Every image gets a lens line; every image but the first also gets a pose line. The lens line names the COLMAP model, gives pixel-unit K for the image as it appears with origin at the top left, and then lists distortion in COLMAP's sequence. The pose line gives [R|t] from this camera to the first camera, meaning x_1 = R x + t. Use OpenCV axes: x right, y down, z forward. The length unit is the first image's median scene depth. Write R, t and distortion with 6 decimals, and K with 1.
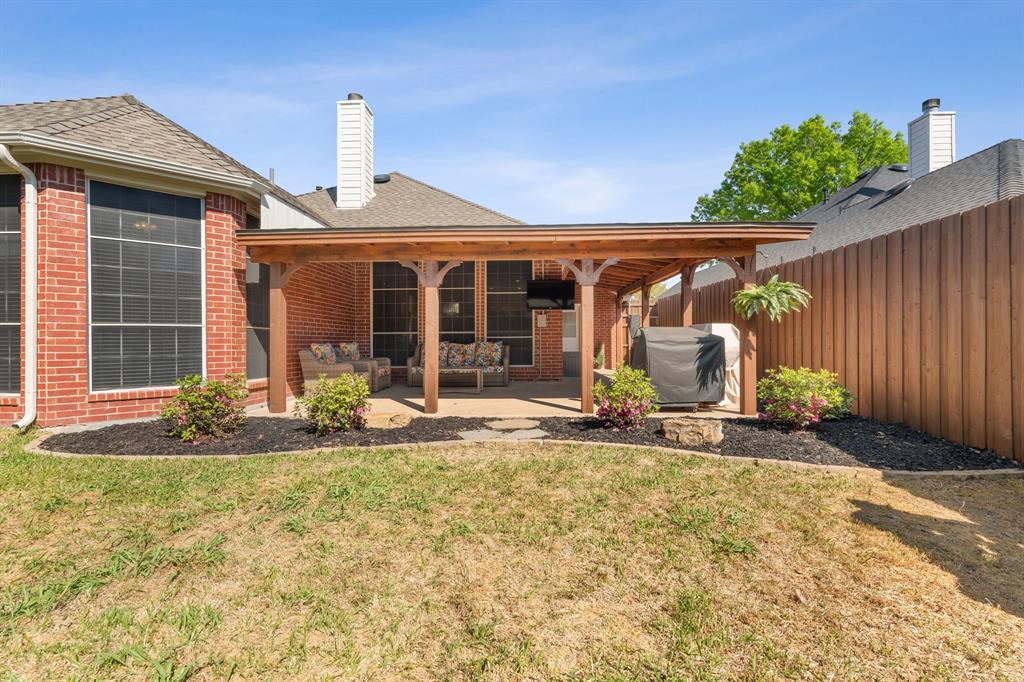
lens RADIAL K [[456.3, 0, 512.3], [0, 456.3, 341.7], [0, 0, 1]] dist [-0.000885, -0.000303]
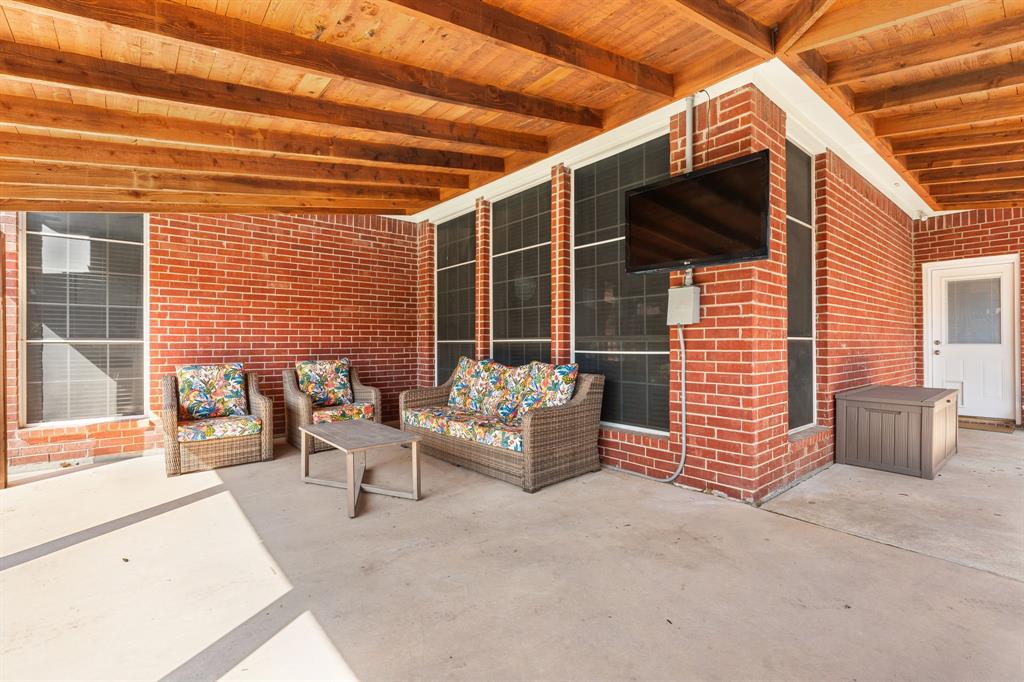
lens RADIAL K [[456.3, 0, 510.7], [0, 456.3, 343.1], [0, 0, 1]] dist [-0.000885, -0.000303]
pose [[0.668350, 0.001937, -0.743845, 0.377302], [0.004085, 0.999972, 0.006274, -0.034700], [0.743836, -0.007231, 0.668323, 1.129598]]
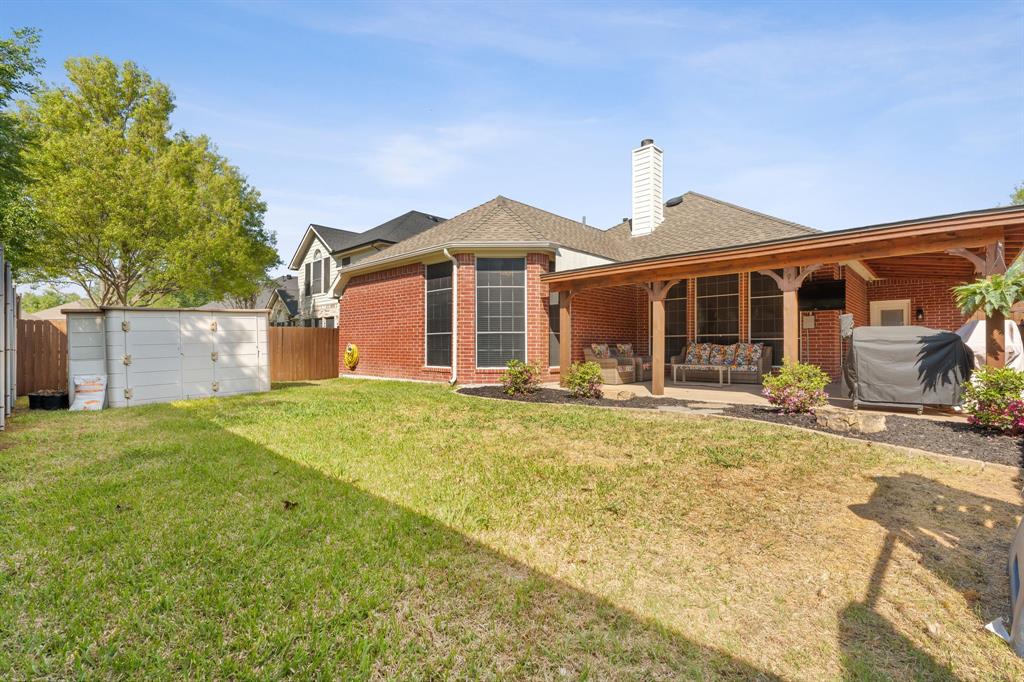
lens RADIAL K [[456.3, 0, 514.8], [0, 456.3, 342.0], [0, 0, 1]] dist [-0.000885, -0.000303]
pose [[0.749752, -0.002402, -0.661715, 0.401240], [-0.003864, 0.999960, -0.008007, 0.013504], [0.661708, 0.008560, 0.749713, -0.286793]]
